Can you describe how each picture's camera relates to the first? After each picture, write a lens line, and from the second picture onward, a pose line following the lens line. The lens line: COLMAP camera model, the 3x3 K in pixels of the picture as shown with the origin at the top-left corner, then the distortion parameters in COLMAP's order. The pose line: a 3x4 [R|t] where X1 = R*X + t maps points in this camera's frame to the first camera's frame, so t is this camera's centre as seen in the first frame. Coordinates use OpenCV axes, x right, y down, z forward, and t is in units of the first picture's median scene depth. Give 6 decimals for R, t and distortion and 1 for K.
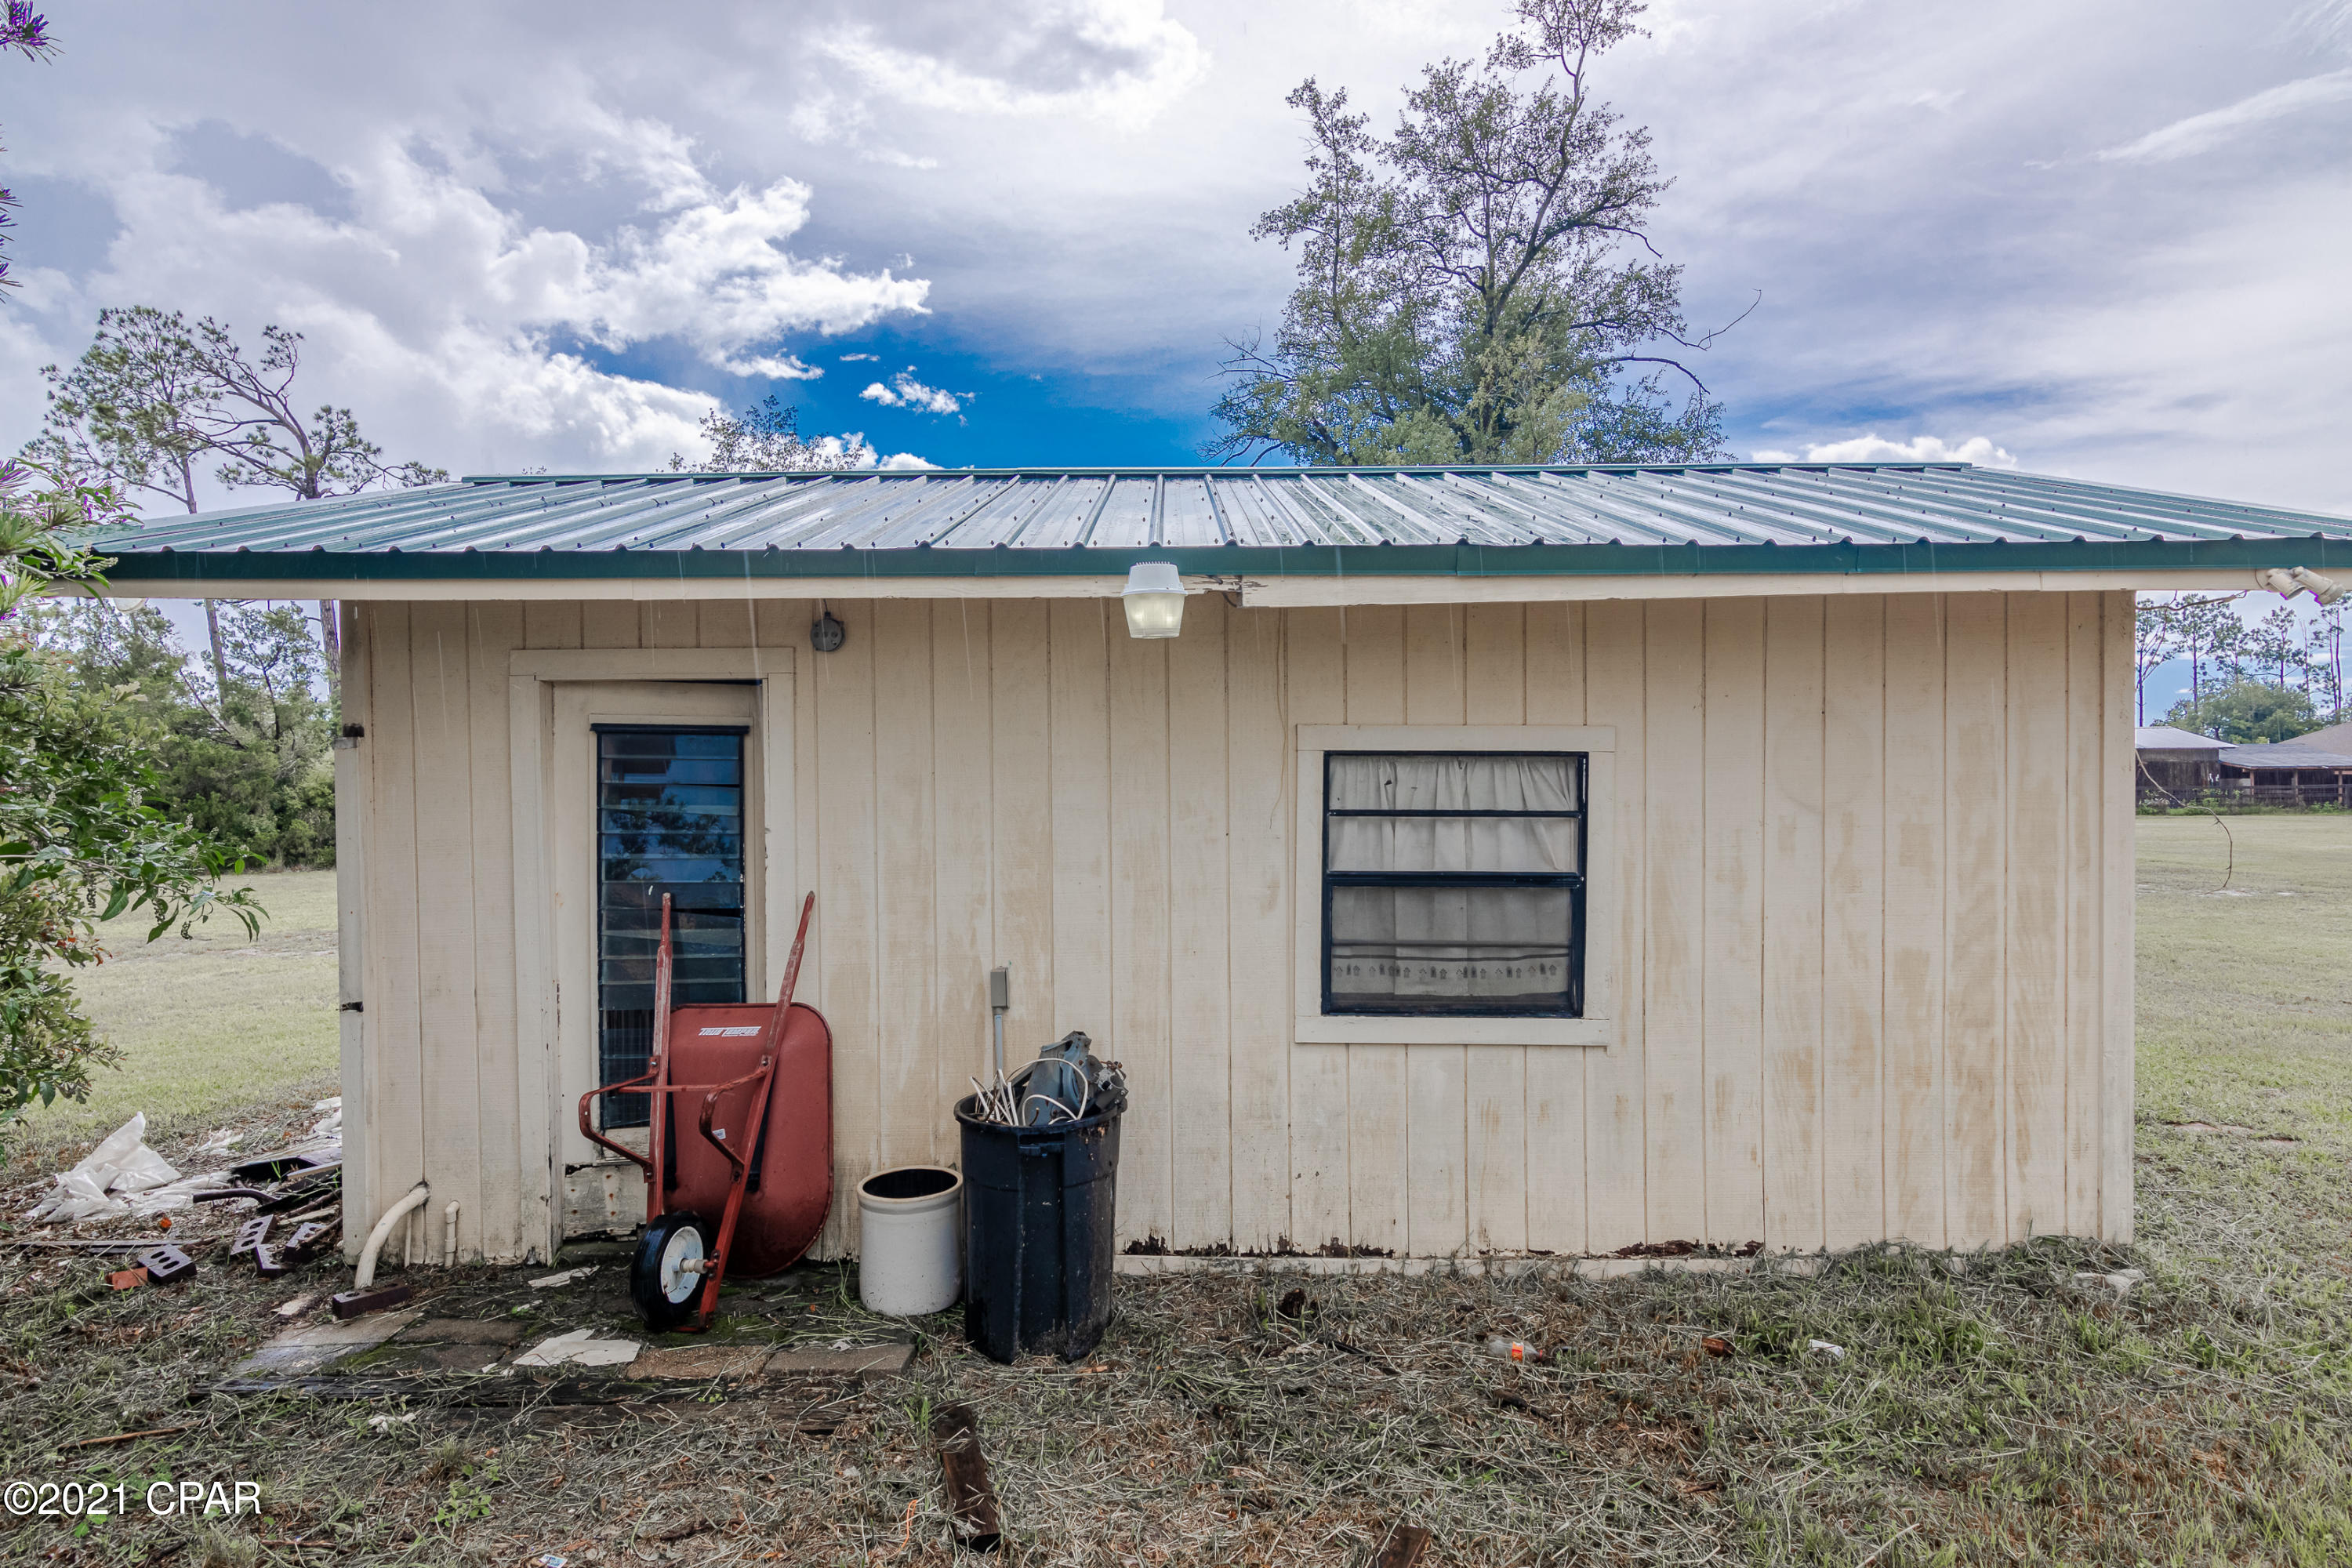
lens RADIAL K [[1190.8, 0, 1162.9], [0, 1190.8, 792.9], [0, 0, 1]] dist [-0.000425, -0.000578]
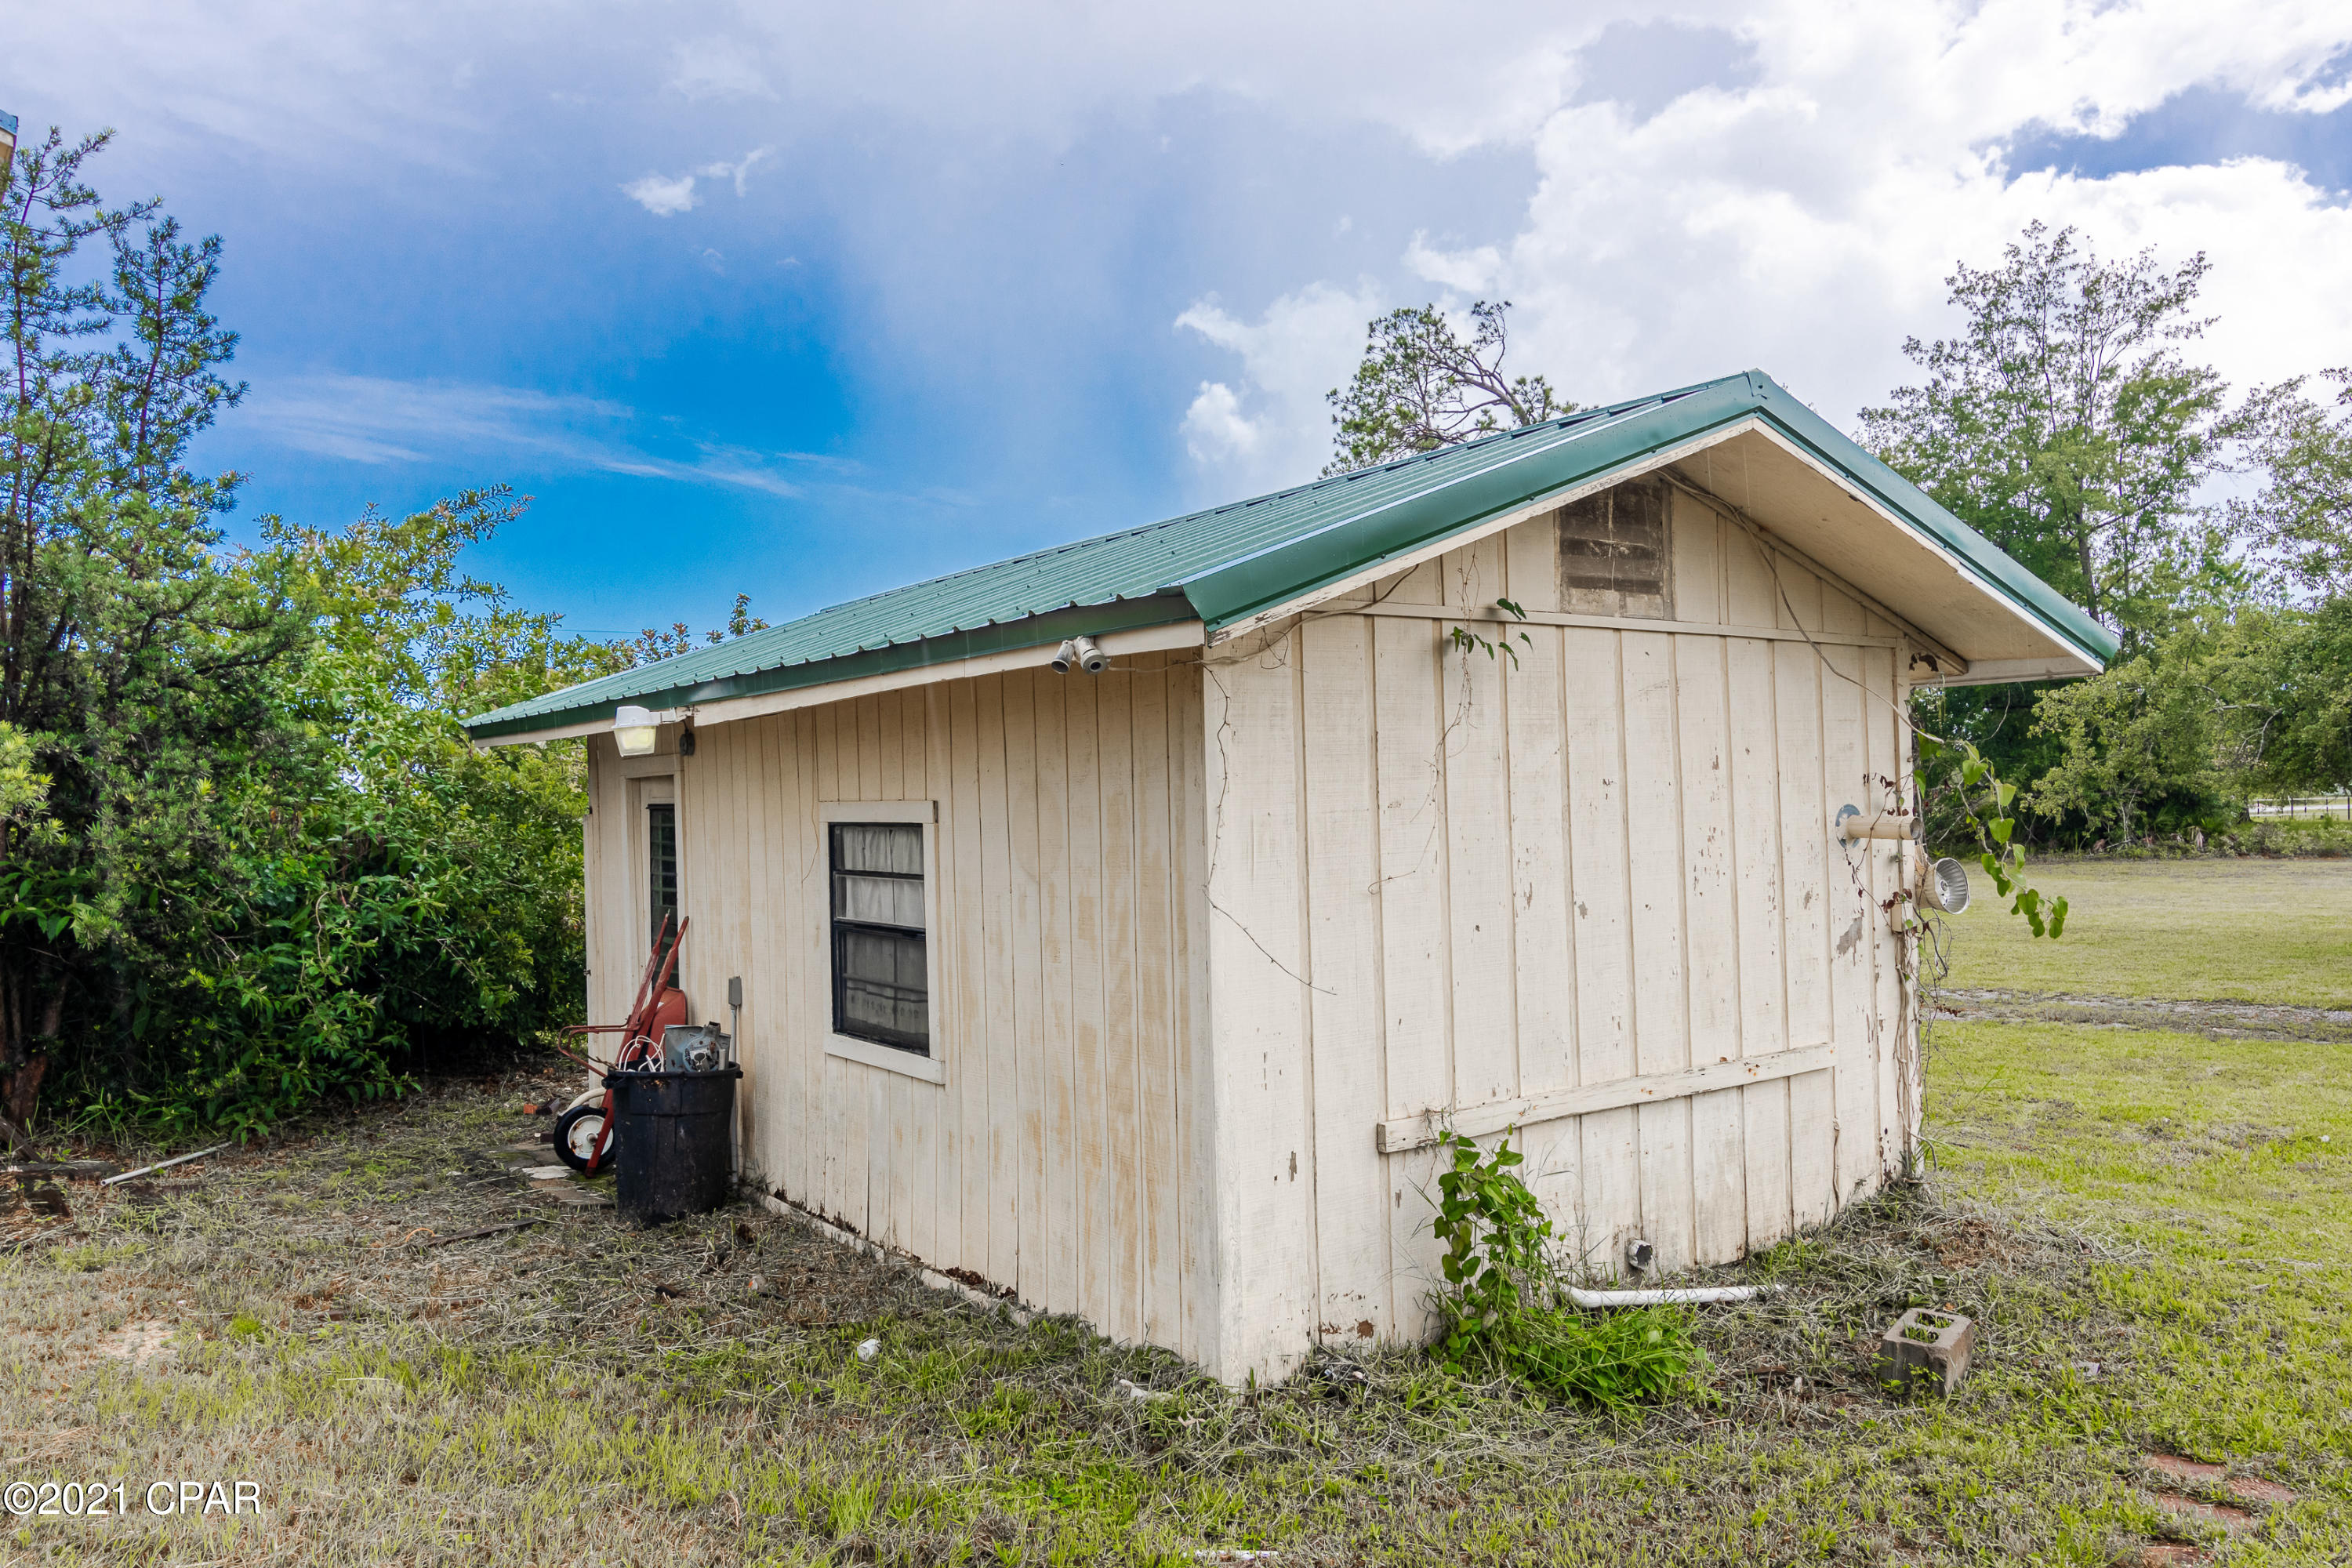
lens RADIAL K [[1704.5, 0, 1176.0], [0, 1704.5, 784.0], [0, 0, 1]] dist [0.015946, -0.001307]
pose [[0.595420, -0.017831, -0.803217, 0.262697], [0.012635, 0.999838, -0.012830, -0.006964], [0.803315, -0.002510, 0.595549, 0.031863]]
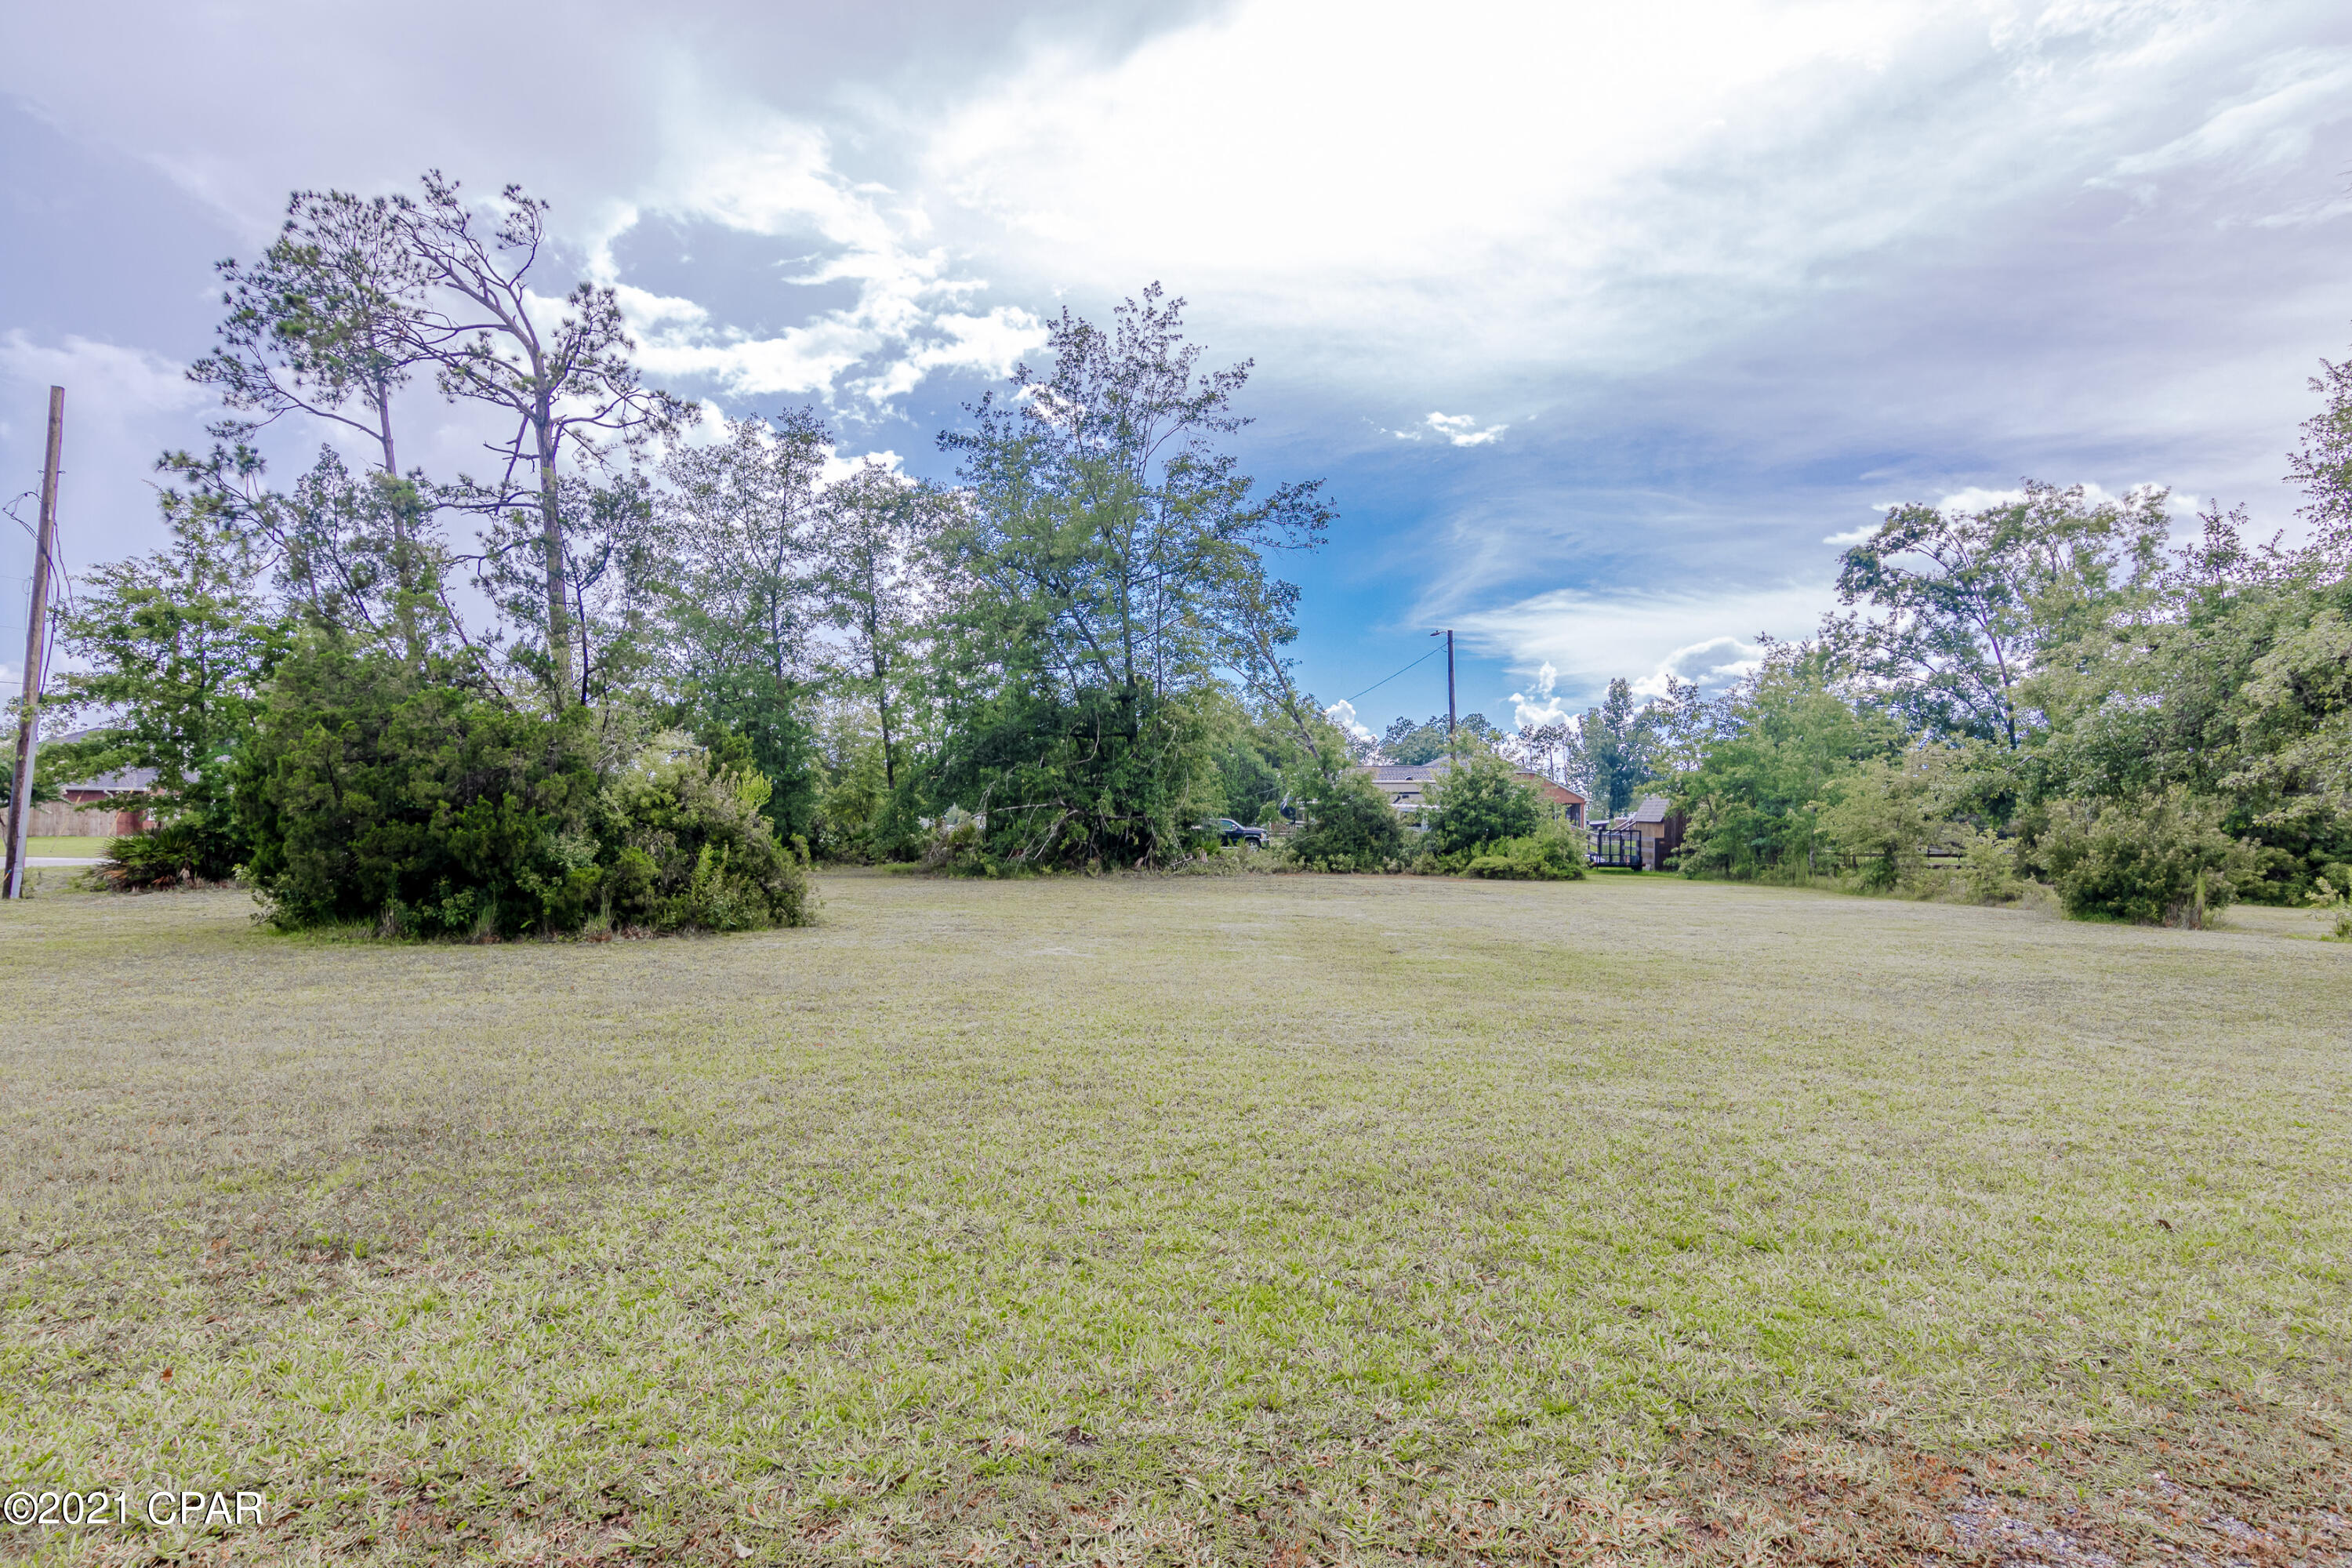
lens RADIAL K [[1190.8, 0, 1162.9], [0, 1190.8, 792.9], [0, 0, 1]] dist [-0.000425, -0.000578]
pose [[0.997778, 0.018542, -0.063993, -0.444654], [-0.020701, 0.999233, -0.033239, 0.010655], [0.063328, 0.034490, 0.997397, 0.453193]]
